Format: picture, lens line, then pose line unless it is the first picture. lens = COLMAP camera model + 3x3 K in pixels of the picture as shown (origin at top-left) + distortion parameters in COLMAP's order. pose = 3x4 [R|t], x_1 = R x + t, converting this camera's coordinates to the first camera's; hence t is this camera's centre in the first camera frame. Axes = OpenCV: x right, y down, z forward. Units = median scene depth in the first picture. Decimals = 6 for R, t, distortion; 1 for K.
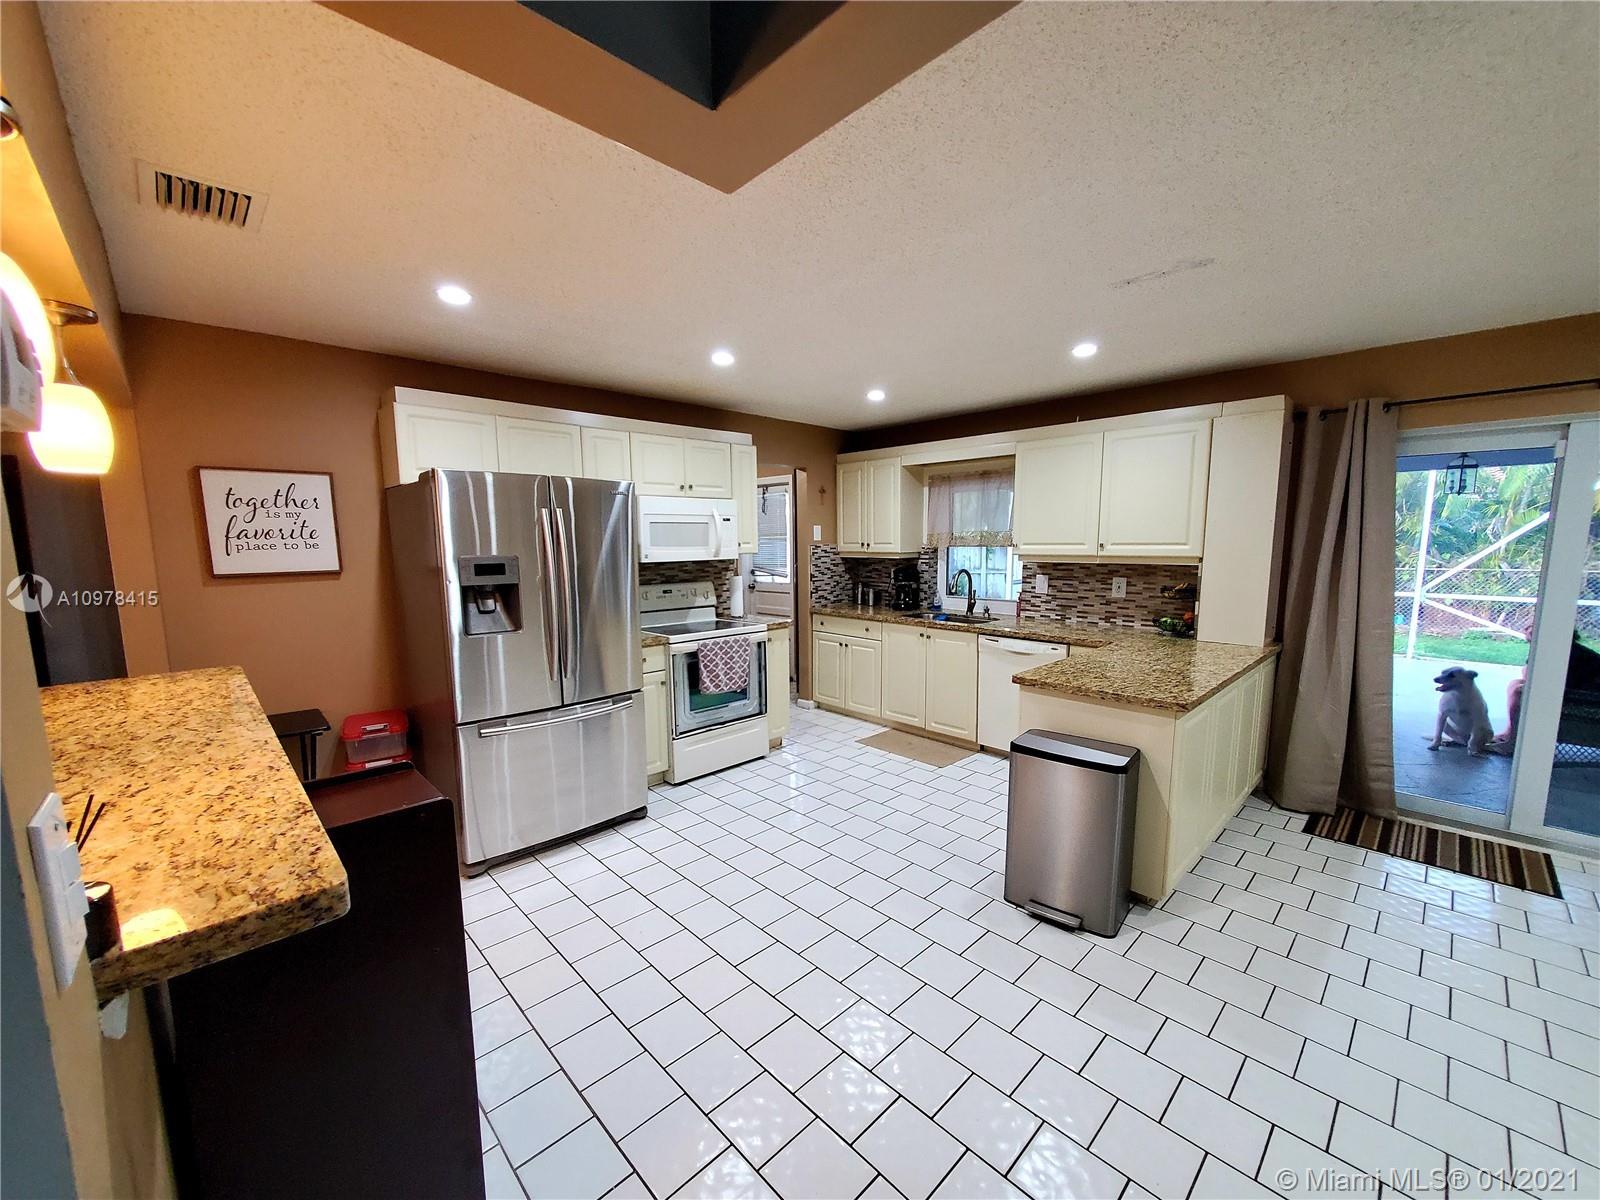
lens RADIAL K [[633.5, 0, 799.8], [0, 633.5, 621.5], [0, 0, 1]] dist [0.000738, -0.001912]
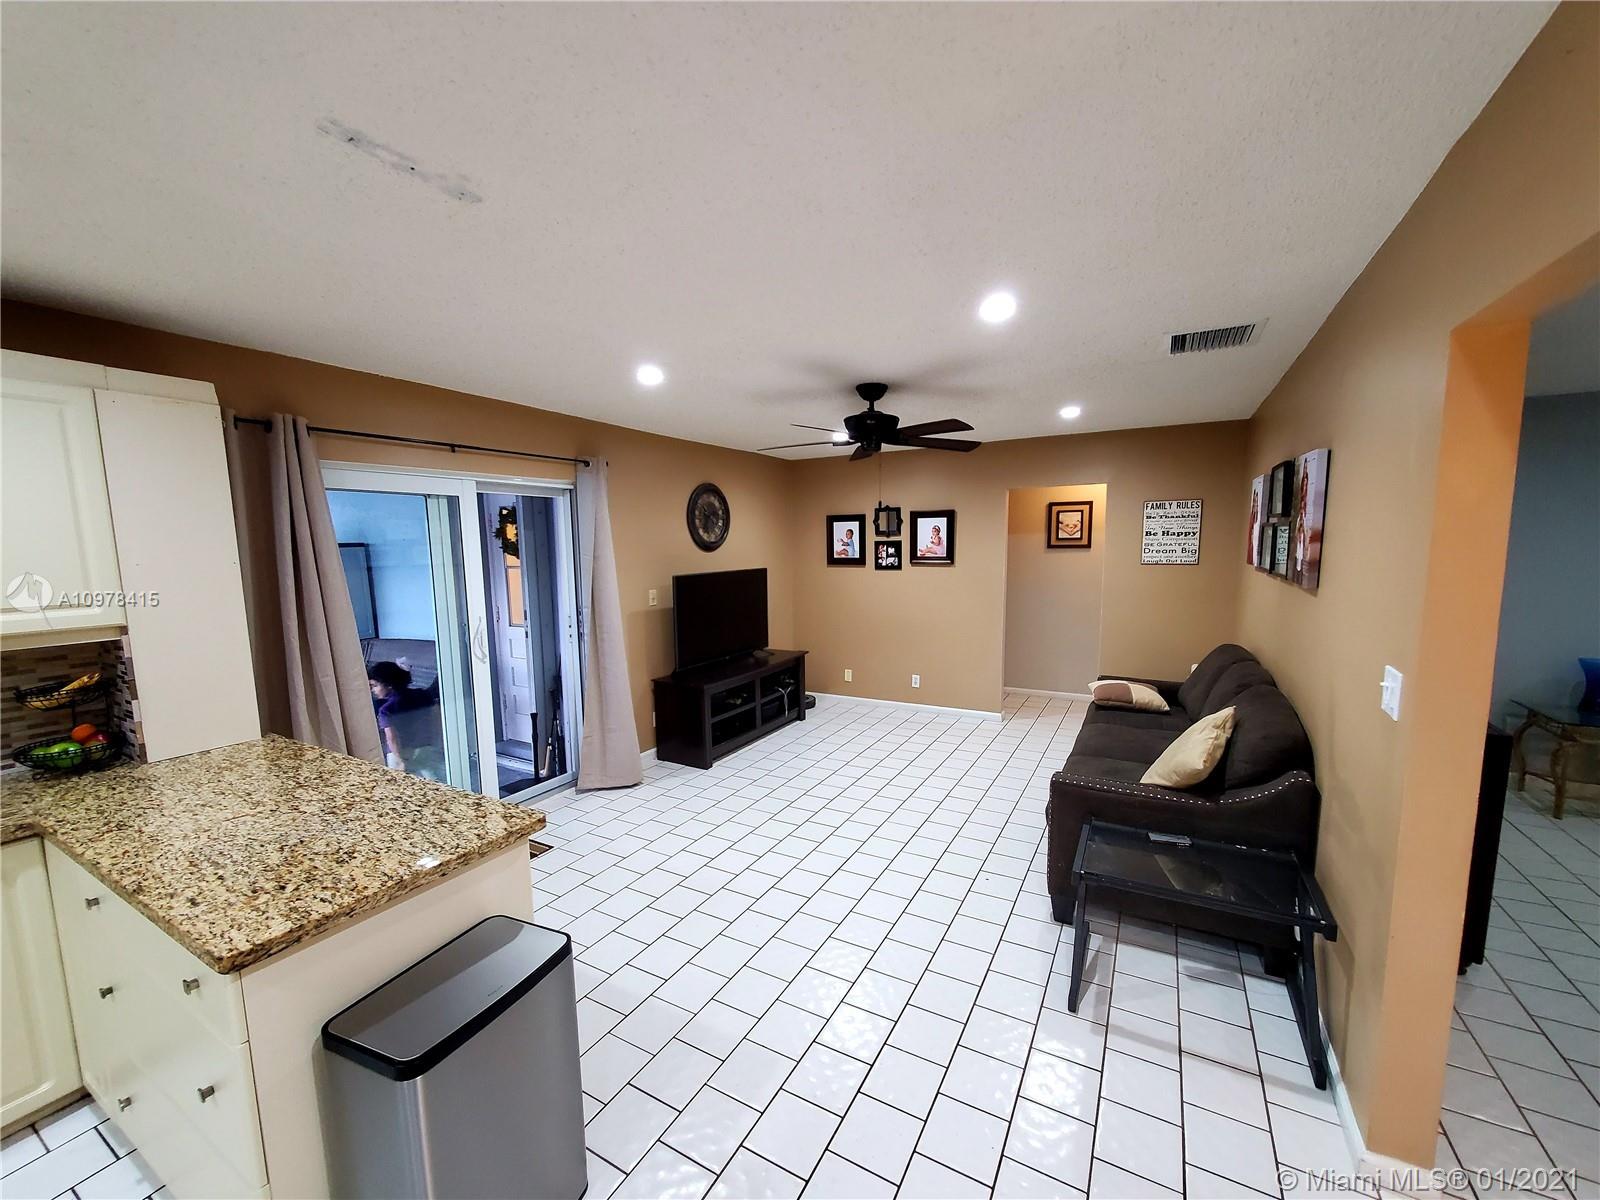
lens RADIAL K [[633.5, 0, 799.8], [0, 633.5, 621.5], [0, 0, 1]] dist [0.000738, -0.001912]
pose [[-0.287669, -0.105324, 0.951921, -0.095752], [0.143745, 0.977928, 0.151641, -0.098820], [-0.946881, 0.180456, -0.266179, 0.536347]]
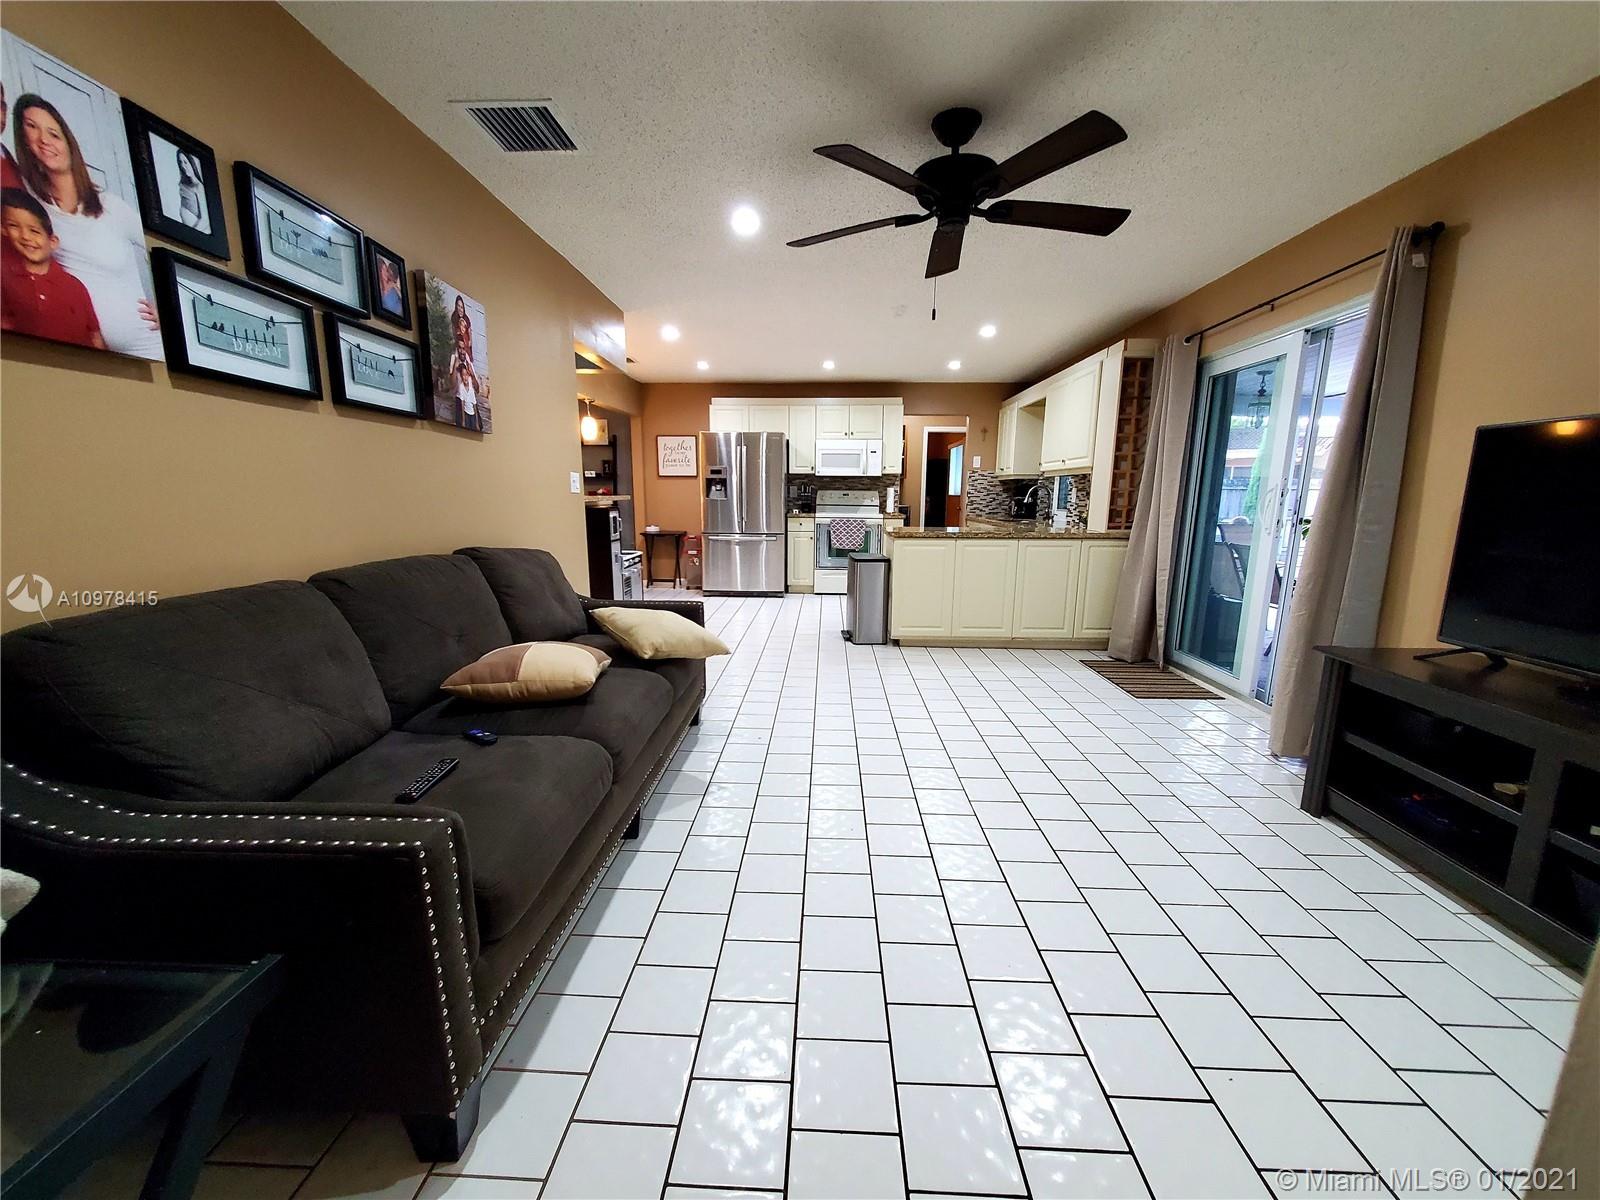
lens RADIAL K [[633.5, 0, 799.8], [0, 633.5, 621.5], [0, 0, 1]] dist [0.000738, -0.001912]
pose [[0.692250, 0.156457, -0.704494, 1.137864], [-0.106551, 0.987675, 0.114648, 0.127989], [0.713748, -0.004300, 0.700389, -0.370138]]
